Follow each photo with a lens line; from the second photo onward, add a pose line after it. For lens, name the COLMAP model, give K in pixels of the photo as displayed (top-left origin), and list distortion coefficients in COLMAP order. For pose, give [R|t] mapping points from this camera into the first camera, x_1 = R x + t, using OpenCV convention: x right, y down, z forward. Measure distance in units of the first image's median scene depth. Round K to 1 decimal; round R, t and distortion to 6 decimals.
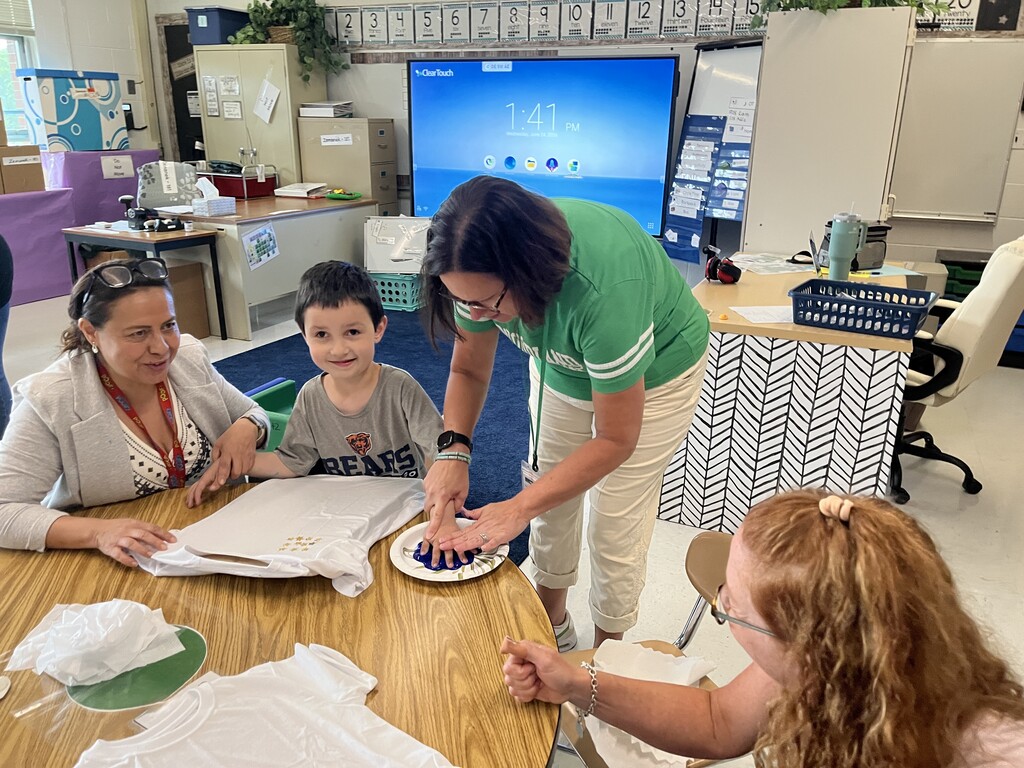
lens RADIAL K [[775.6, 0, 527.7], [0, 775.6, 386.5], [0, 0, 1]] dist [0.072994, -0.094717]
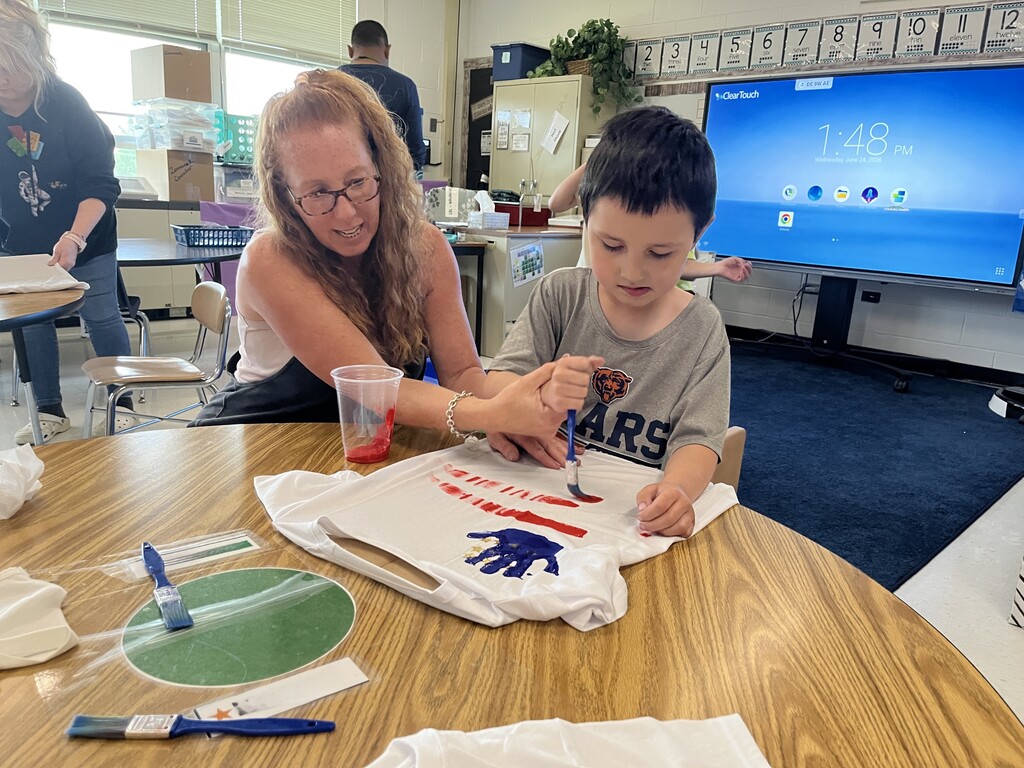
lens RADIAL K [[780.2, 0, 508.8], [0, 780.2, 385.3], [0, 0, 1]] dist [0.094163, -0.136505]
pose [[0.937762, 0.113008, -0.328378, -0.027108], [-0.147439, 0.985680, -0.081837, 0.039687], [0.314427, 0.125159, 0.940994, 0.095896]]
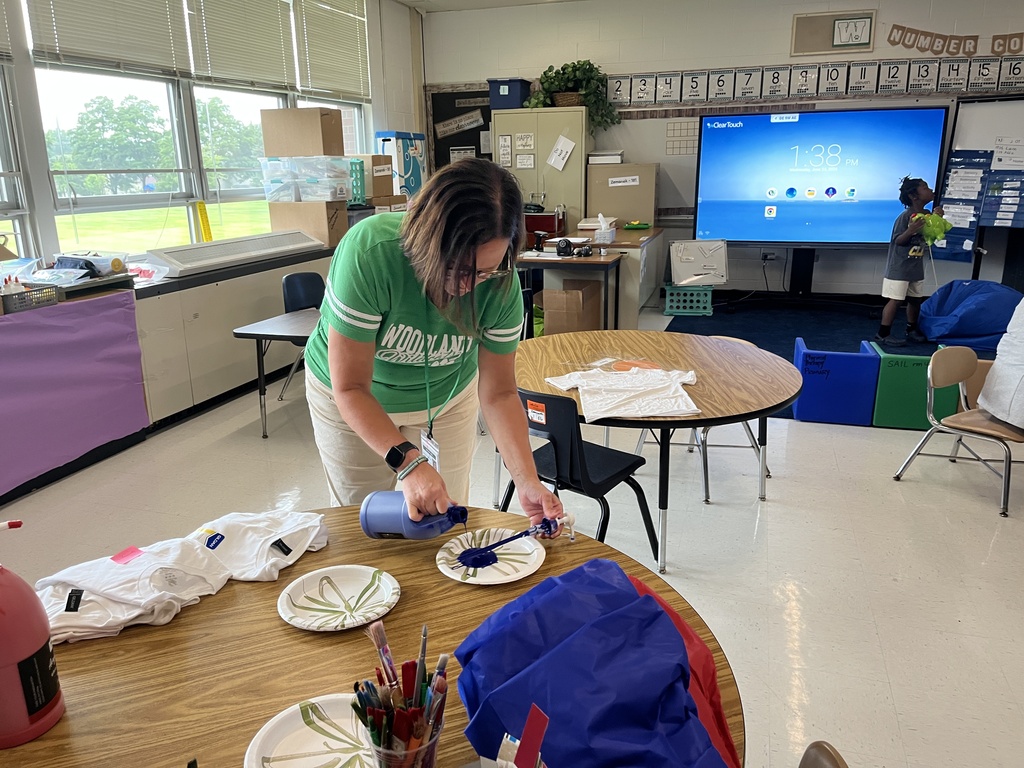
lens RADIAL K [[771.9, 0, 512.0], [0, 771.9, 384.0], [0, 0, 1]] dist [0.068951, -0.092415]
pose [[0.994991, -0.056696, 0.082331, -0.549303], [0.060903, 0.996915, -0.049516, 0.050559], [-0.079269, 0.054282, 0.995374, -0.179518]]
